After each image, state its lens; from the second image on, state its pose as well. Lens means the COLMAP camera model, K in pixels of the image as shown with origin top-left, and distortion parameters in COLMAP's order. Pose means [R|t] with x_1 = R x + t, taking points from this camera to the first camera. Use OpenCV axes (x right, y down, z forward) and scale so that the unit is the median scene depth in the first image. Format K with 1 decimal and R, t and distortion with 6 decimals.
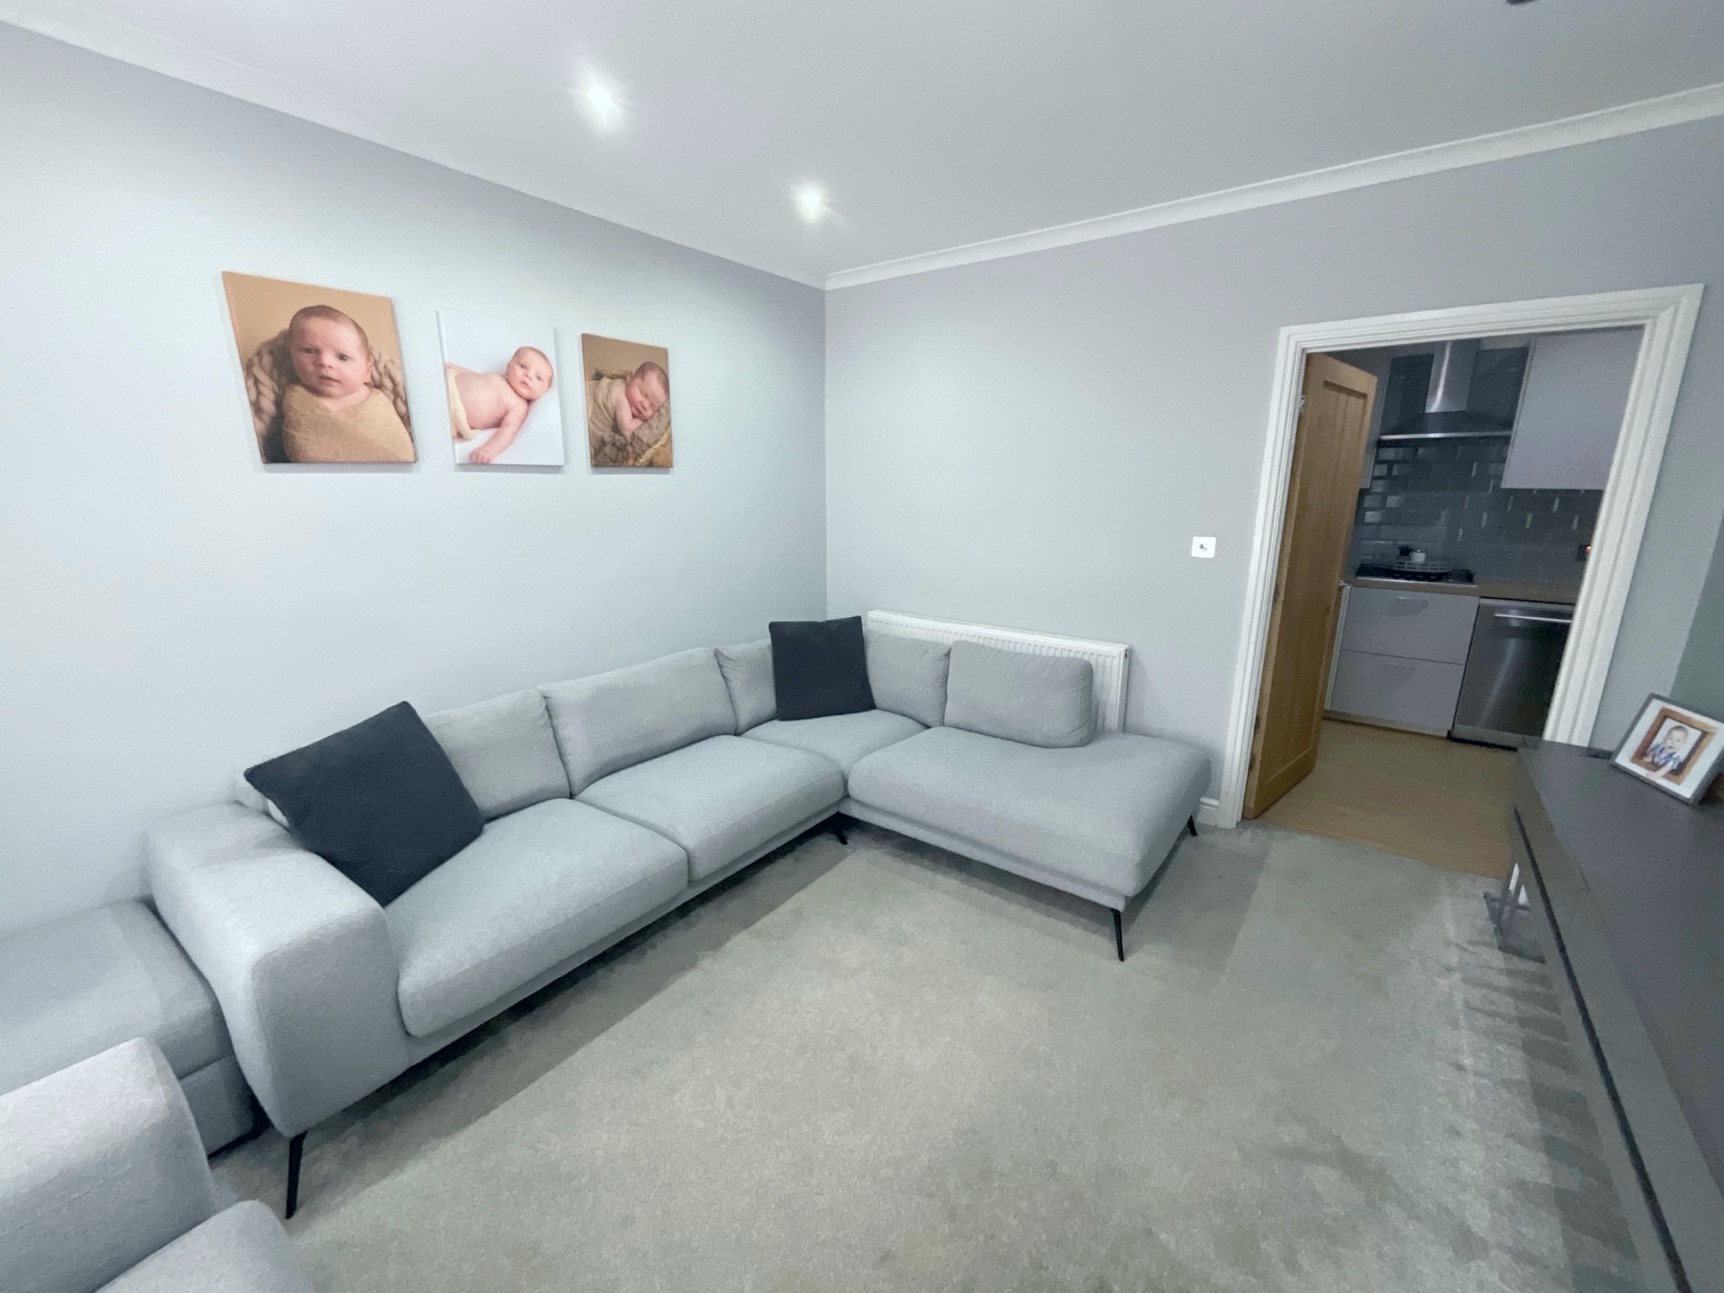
lens RADIAL K [[699.8, 0, 864.3], [0, 699.8, 644.2], [0, 0, 1]] dist [-0.000670, -0.000026]
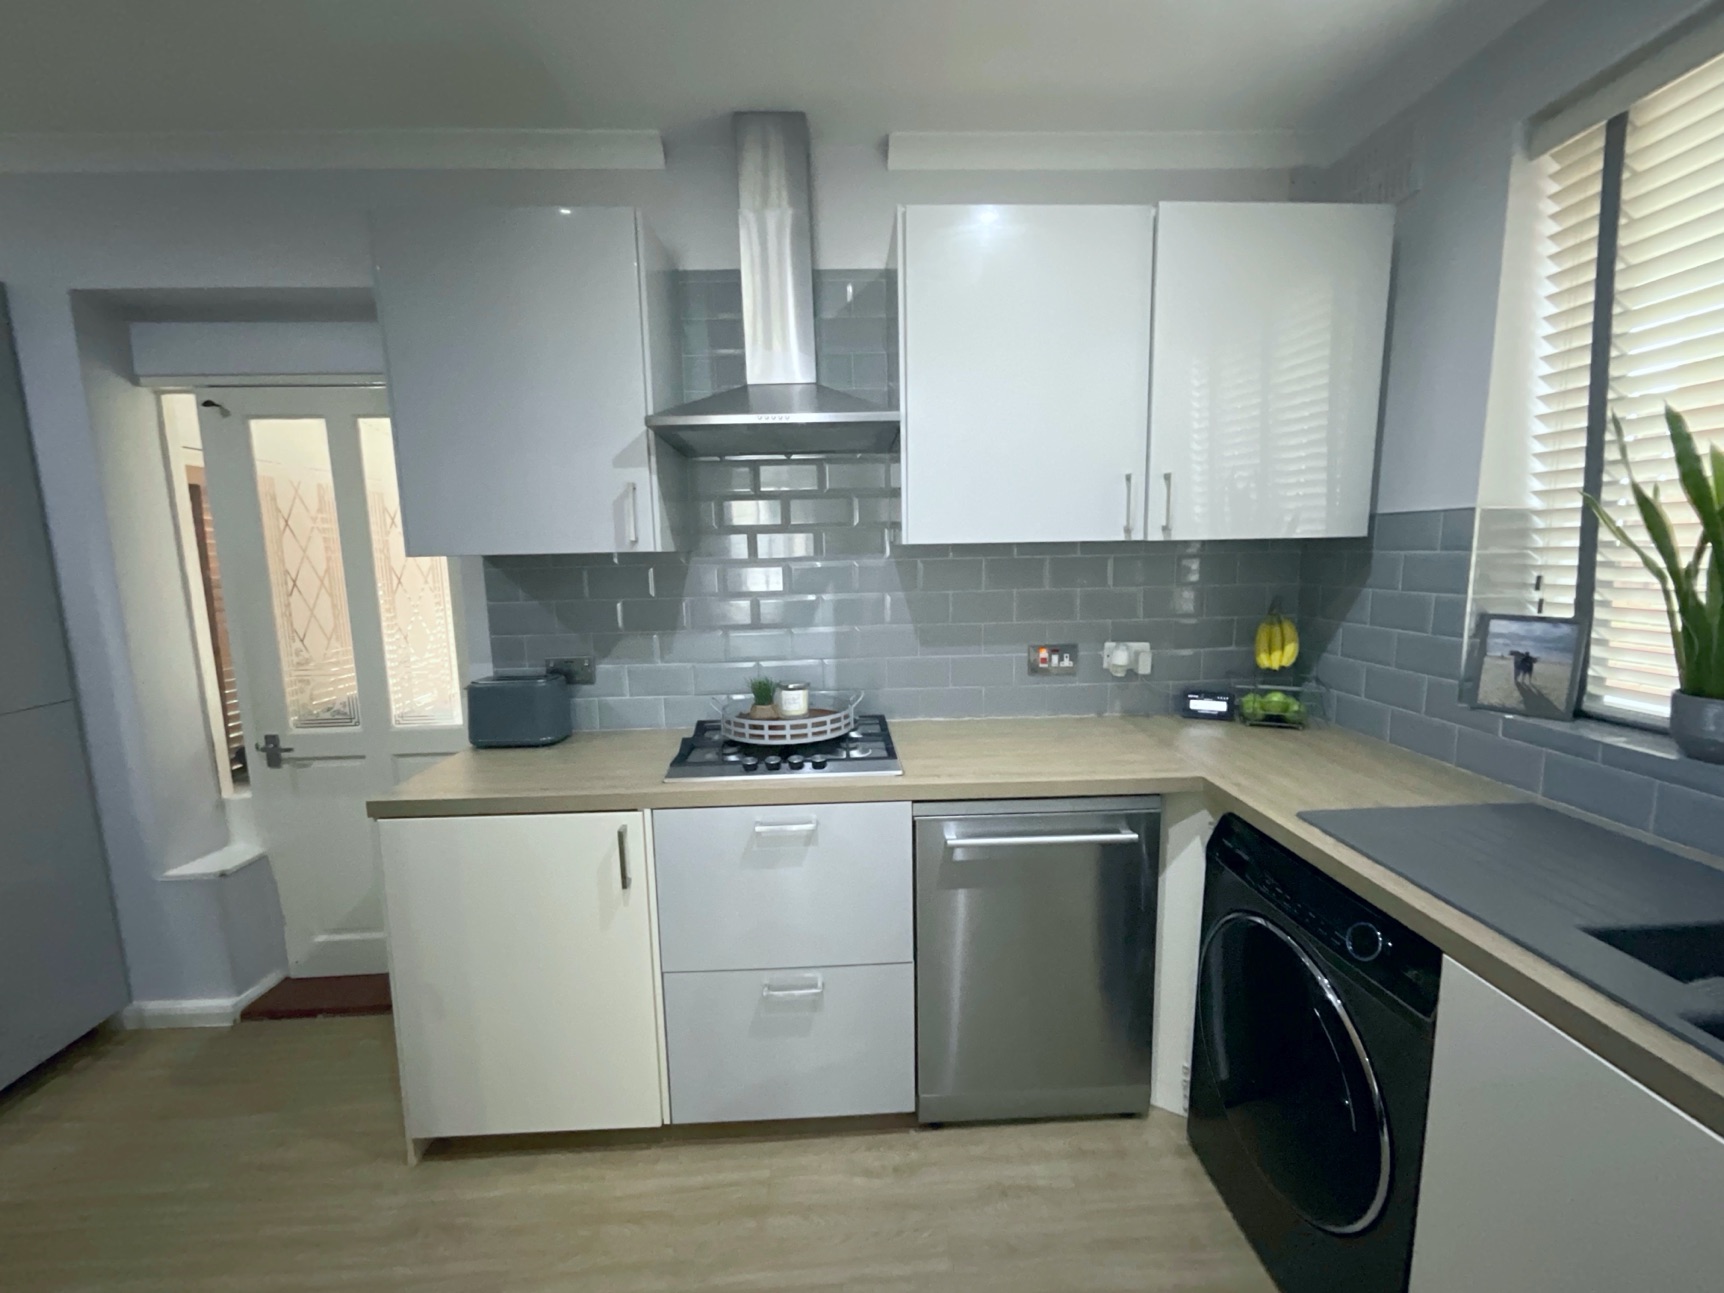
lens RADIAL K [[695.2, 0, 862.0], [0, 695.2, 646.5], [0, 0, 1]] dist [-0.003317, 0.004633]
pose [[0.778473, -0.103386, 0.619105, 0.928330], [0.168966, 0.984449, -0.048064, -0.217399], [-0.604508, 0.142024, 0.783836, 1.033038]]
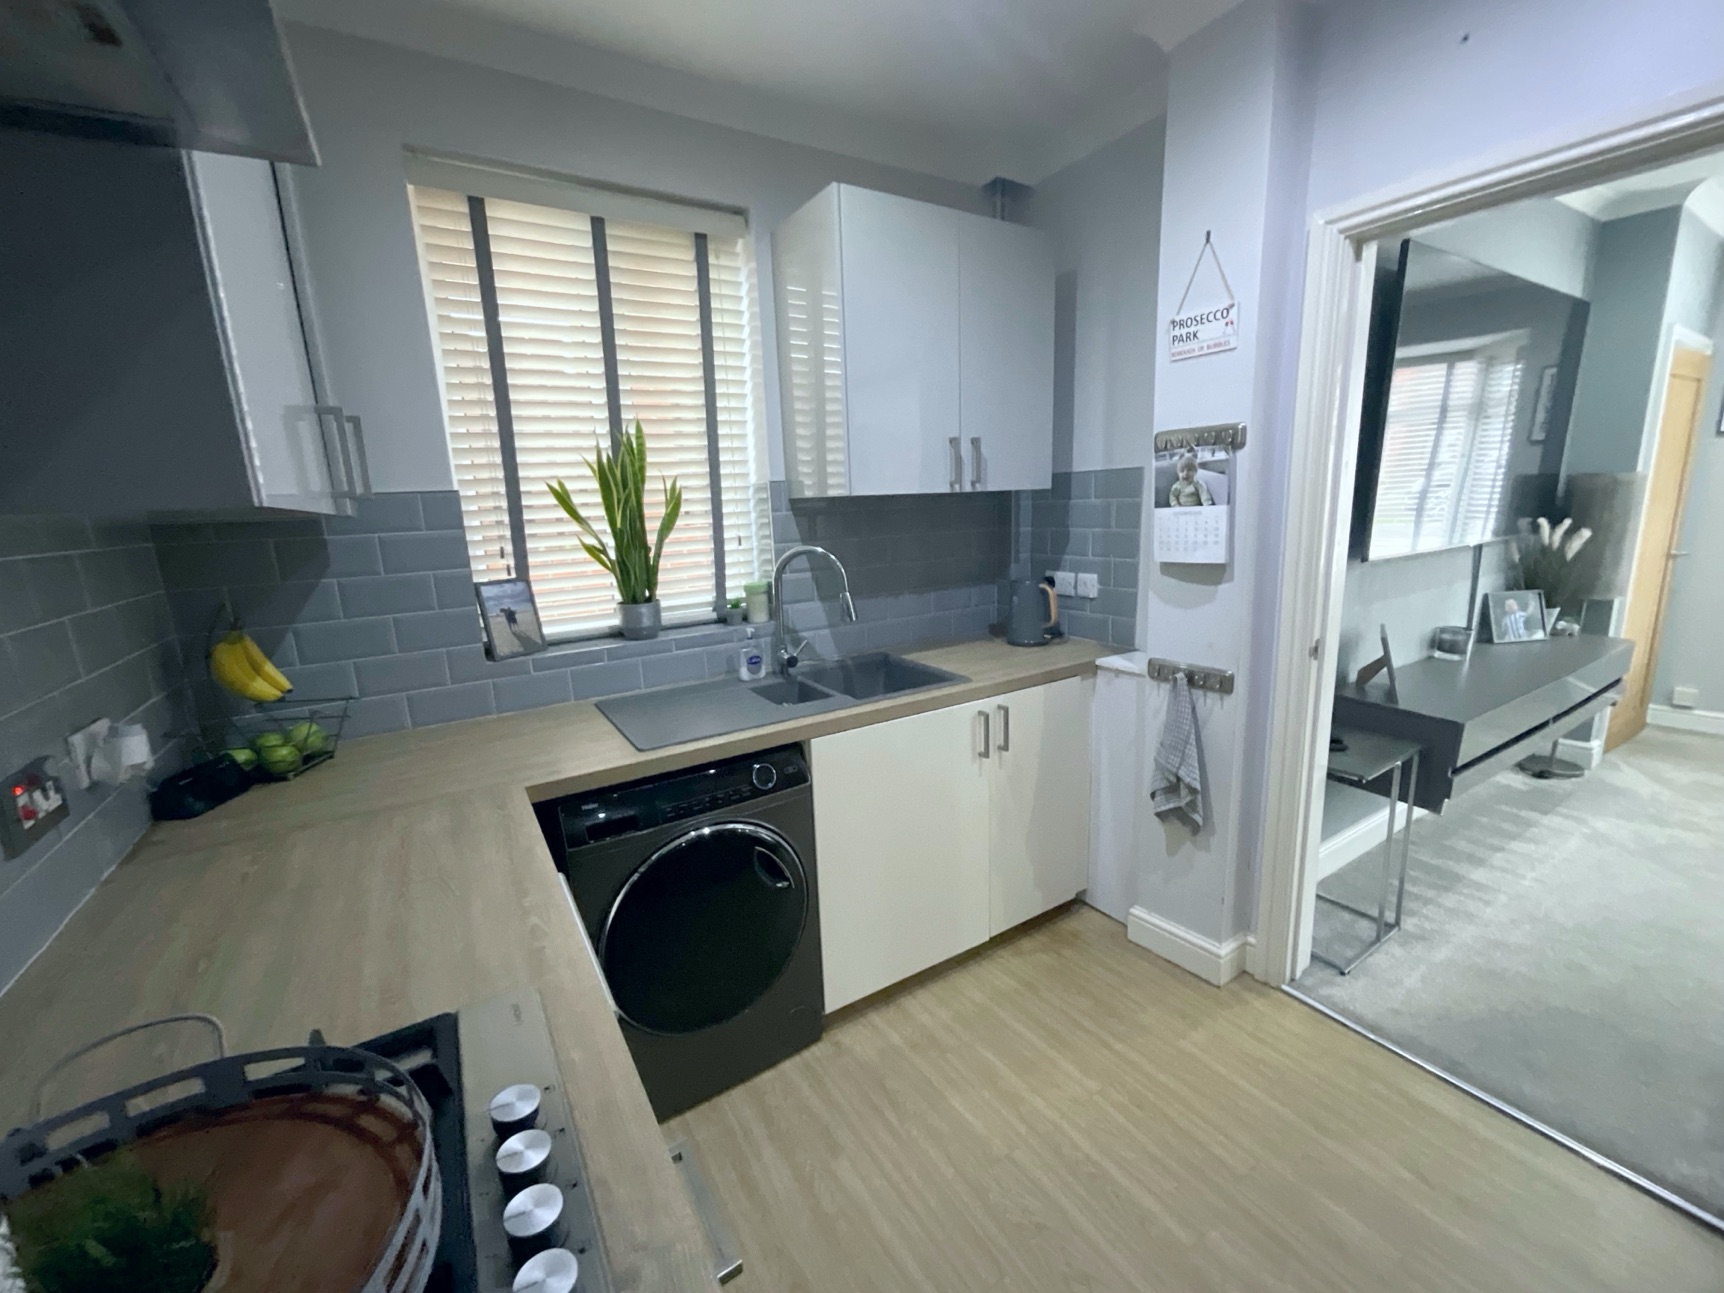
lens RADIAL K [[699.8, 0, 864.3], [0, 699.8, 644.2], [0, 0, 1]] dist [-0.000670, -0.000026]
pose [[-0.929368, -0.037457, 0.367249, 1.103448], [0.124656, 0.904559, 0.407717, -0.369987], [-0.347470, 0.424699, -0.835999, 1.673109]]
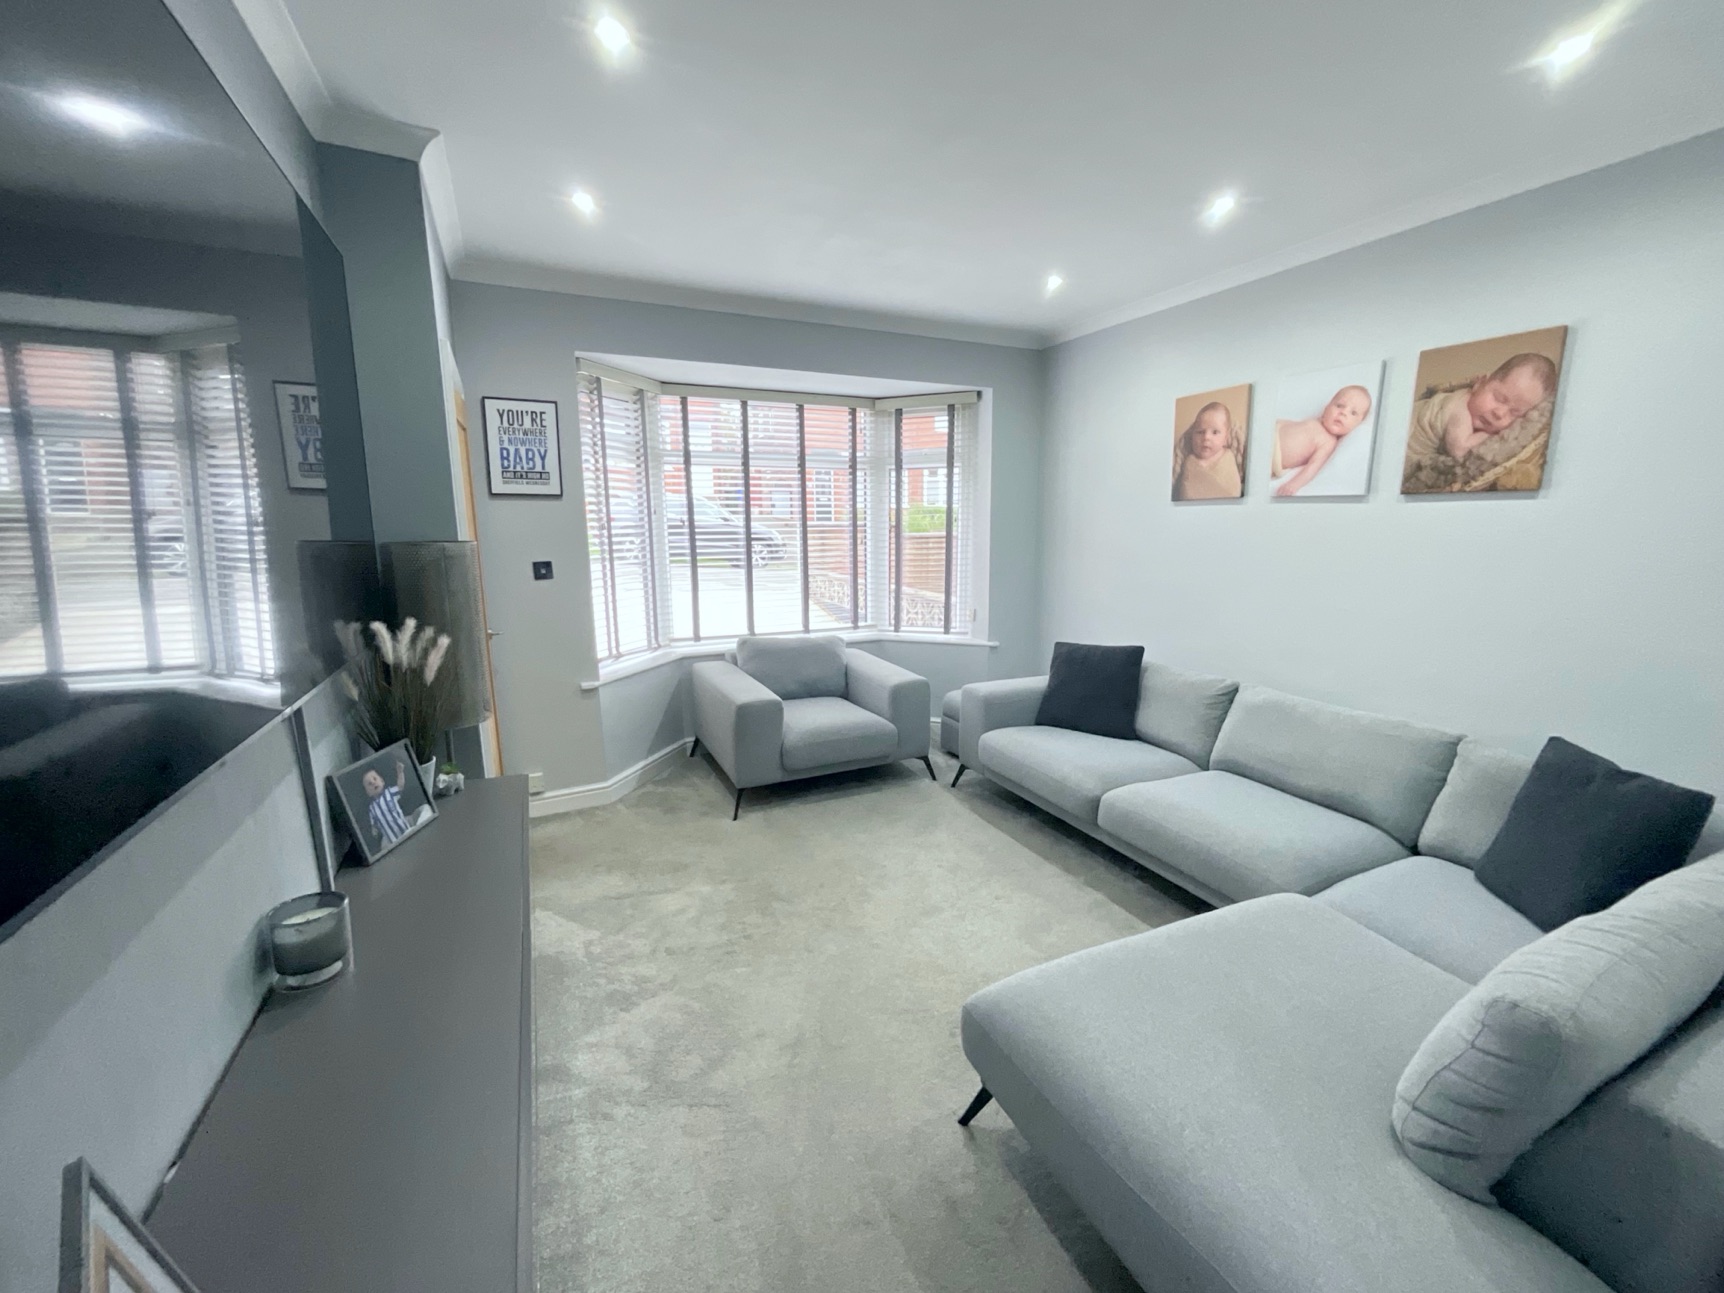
lens RADIAL K [[699.8, 0, 864.3], [0, 699.8, 644.2], [0, 0, 1]] dist [-0.000670, -0.000026]
pose [[-0.471285, 0.161250, -0.867115, 0.854595], [-0.197453, 0.938901, 0.281916, -0.205680], [0.859594, 0.304077, -0.410651, 0.907391]]
